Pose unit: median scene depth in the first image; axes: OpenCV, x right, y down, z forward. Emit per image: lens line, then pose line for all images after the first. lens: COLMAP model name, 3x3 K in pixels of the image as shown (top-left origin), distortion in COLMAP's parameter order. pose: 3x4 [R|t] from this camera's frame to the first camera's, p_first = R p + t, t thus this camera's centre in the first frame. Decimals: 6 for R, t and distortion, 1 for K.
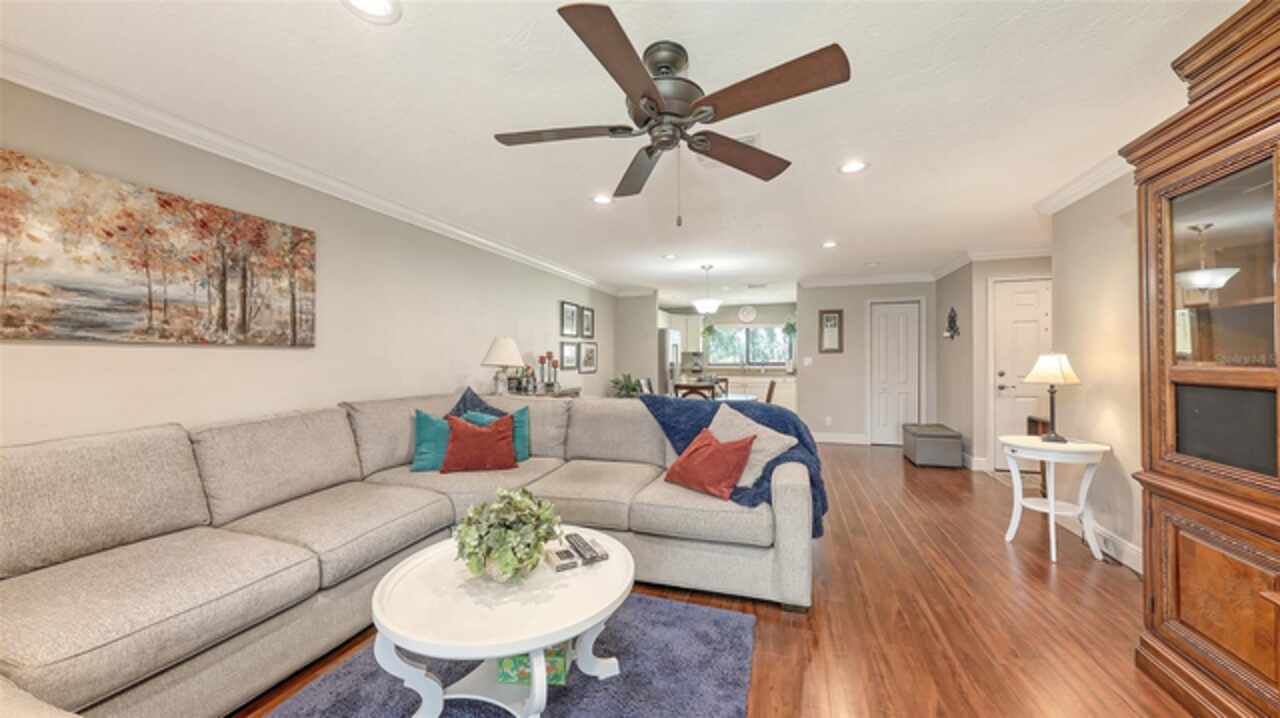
lens RADIAL K [[449.2, 0, 641.4], [0, 449.2, 358.4], [0, 0, 1]] dist [0.009728, -0.002980]
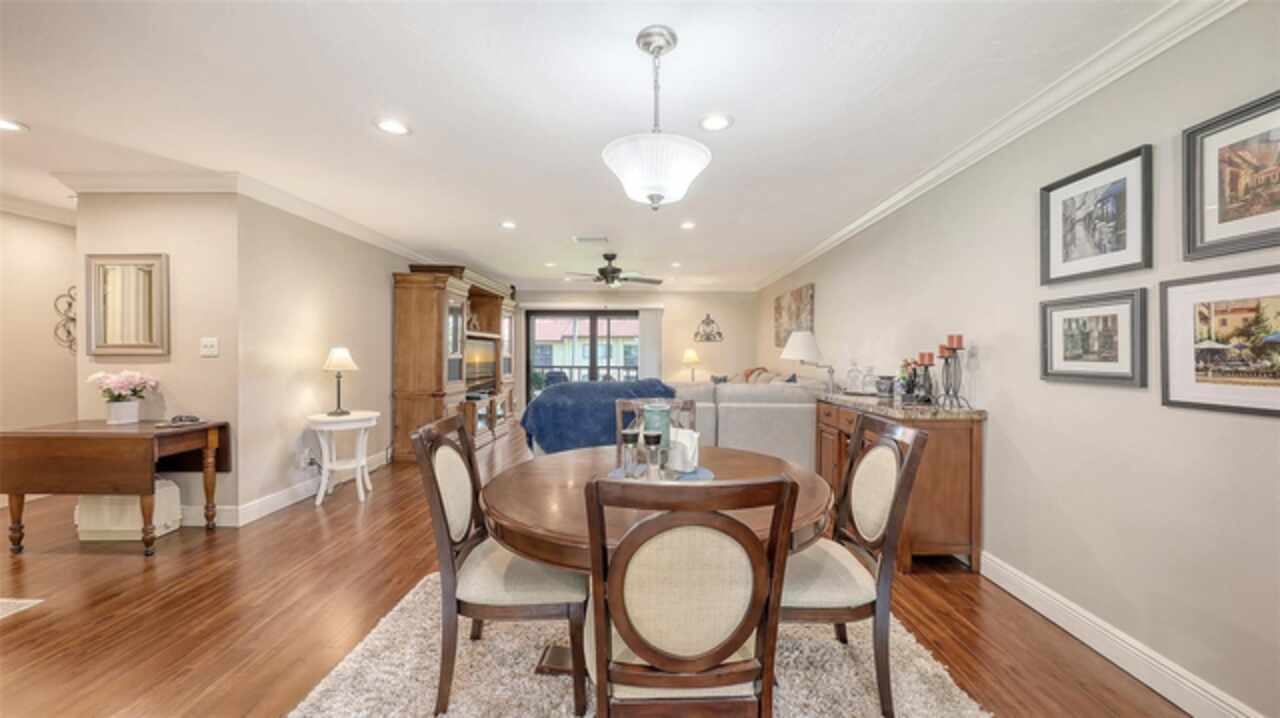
lens RADIAL K [[463.3, 0, 638.9], [0, 463.3, 358.3], [0, 0, 1]] dist [0.002828, -0.002142]
pose [[-0.958456, 0.002076, -0.285234, 0.526316], [-0.001301, 0.999931, 0.011647, 0.008956], [0.285238, 0.011534, -0.958387, 2.772826]]
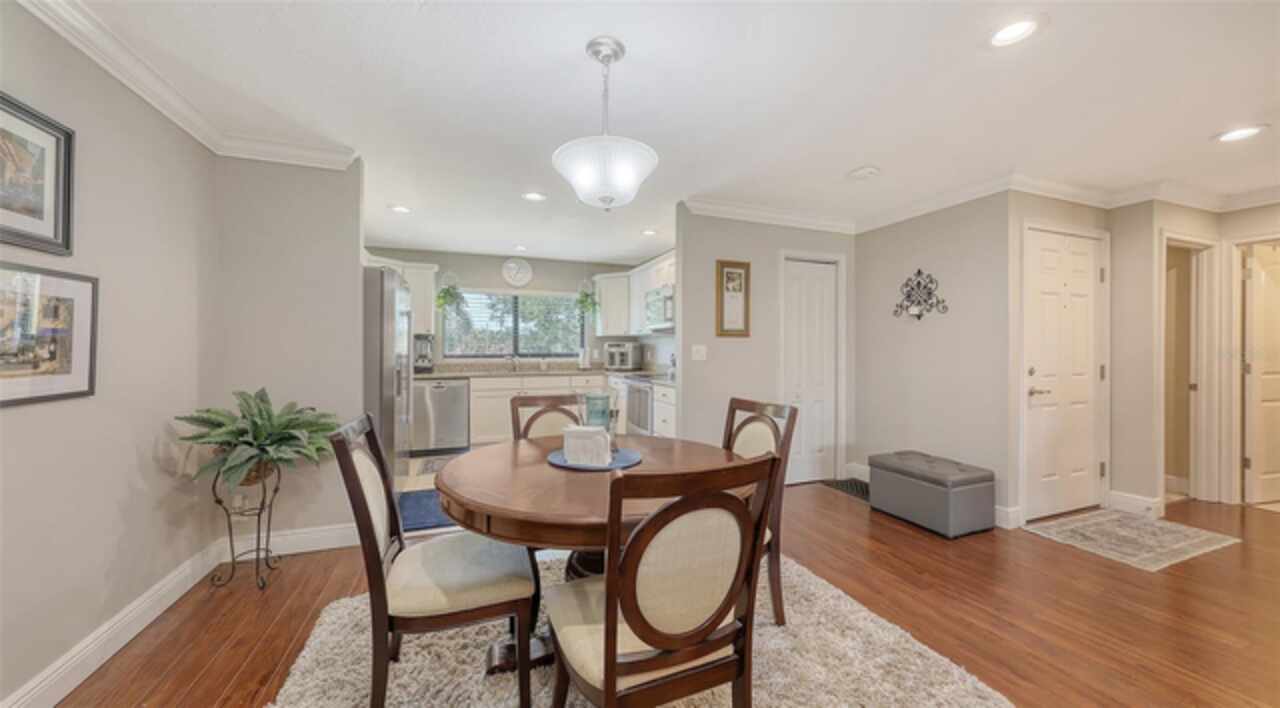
lens RADIAL K [[449.2, 0, 646.7], [0, 449.2, 349.5], [0, 0, 1]] dist [0.009728, -0.002980]
pose [[0.765890, 0.001863, 0.642969, -0.069549], [-0.004524, 0.999987, 0.002492, 0.007744], [-0.642956, -0.004818, 0.765888, 1.600646]]
